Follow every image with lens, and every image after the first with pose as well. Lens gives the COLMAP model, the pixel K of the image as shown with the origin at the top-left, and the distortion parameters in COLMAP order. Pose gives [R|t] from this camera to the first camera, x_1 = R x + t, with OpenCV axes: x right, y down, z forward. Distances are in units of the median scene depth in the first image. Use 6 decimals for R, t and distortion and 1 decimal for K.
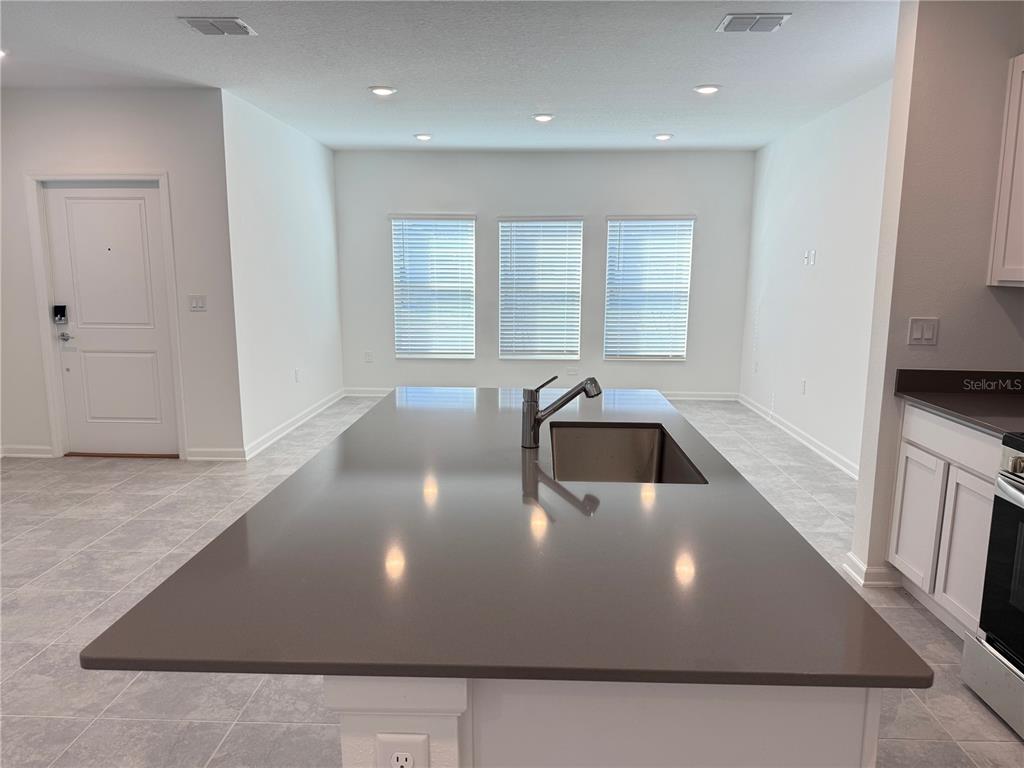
lens RADIAL K [[716.2, 0, 514.2], [0, 716.2, 386.5], [0, 0, 1]] dist [0.011985, -0.003787]
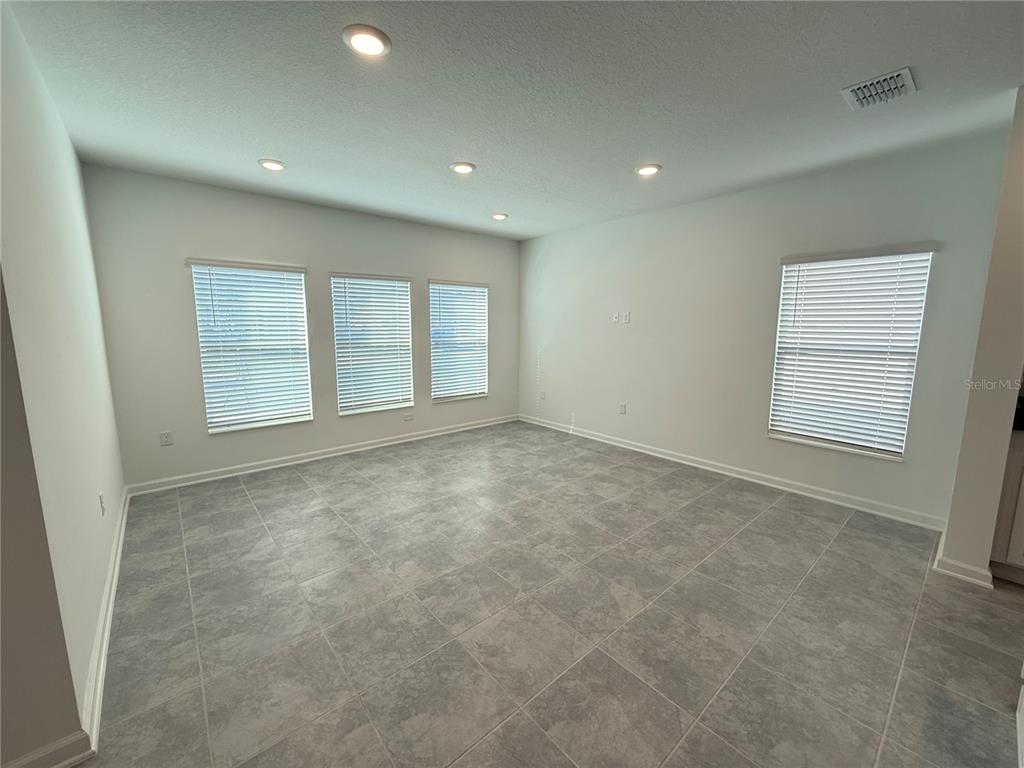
lens RADIAL K [[412.1, 0, 512.7], [0, 412.1, 380.5], [0, 0, 1]] dist [-0.001468, 0.000523]
pose [[0.731627, -0.094339, 0.675146, -0.232030], [0.110148, 0.993724, 0.019491, -0.074070], [-0.672748, 0.060106, 0.737427, 0.428809]]
